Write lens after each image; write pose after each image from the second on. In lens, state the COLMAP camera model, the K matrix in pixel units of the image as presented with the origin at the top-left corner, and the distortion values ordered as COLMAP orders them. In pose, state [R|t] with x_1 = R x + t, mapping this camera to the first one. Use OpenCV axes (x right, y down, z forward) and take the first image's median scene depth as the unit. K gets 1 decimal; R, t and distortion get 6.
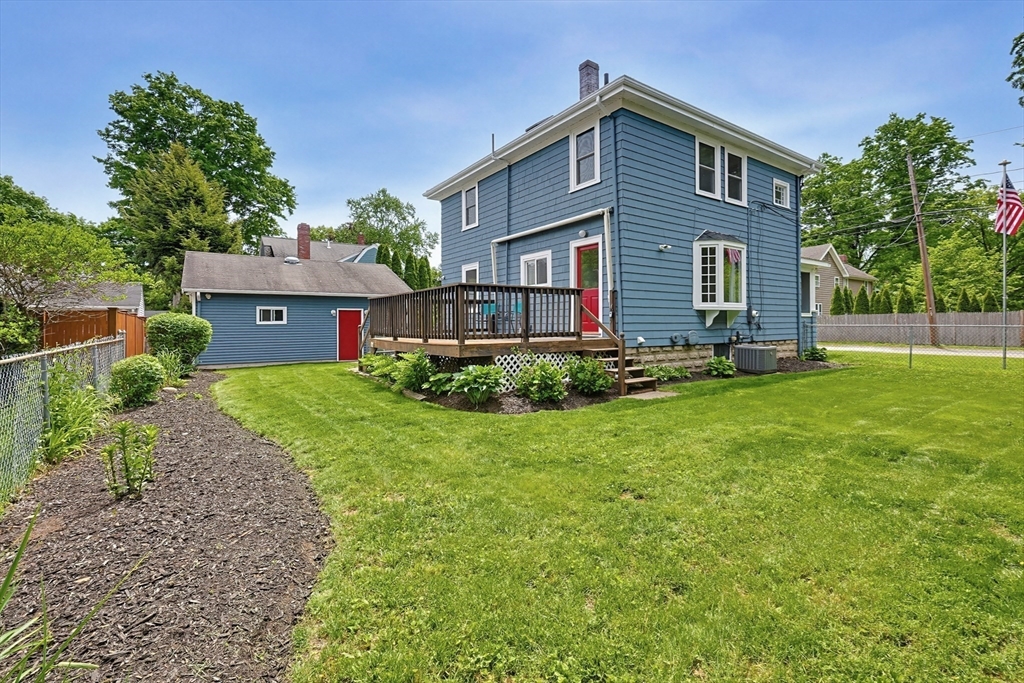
lens RADIAL K [[441.5, 0, 513.9], [0, 441.5, 330.4], [0, 0, 1]] dist [0.004289, -0.000033]
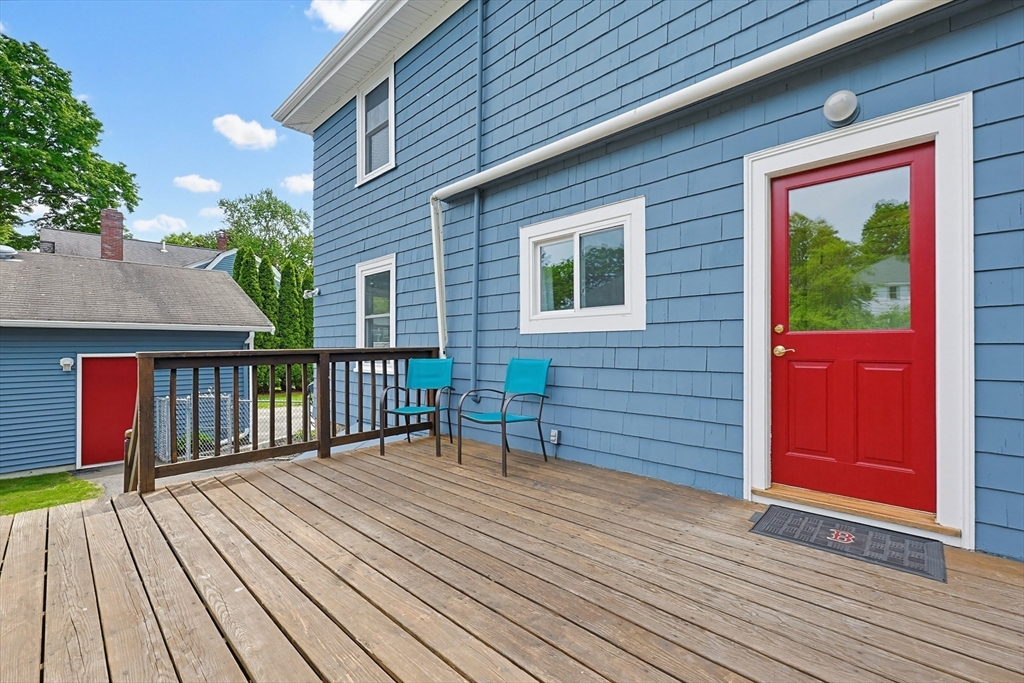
lens RADIAL K [[441.5, 0, 508.6], [0, 441.5, 348.4], [0, 0, 1]] dist [0.004289, -0.000033]
pose [[0.982588, 0.002337, 0.185783, -0.051457], [0.001311, 0.999809, -0.019510, -0.056109], [-0.185793, 0.019414, 0.982397, 0.563158]]
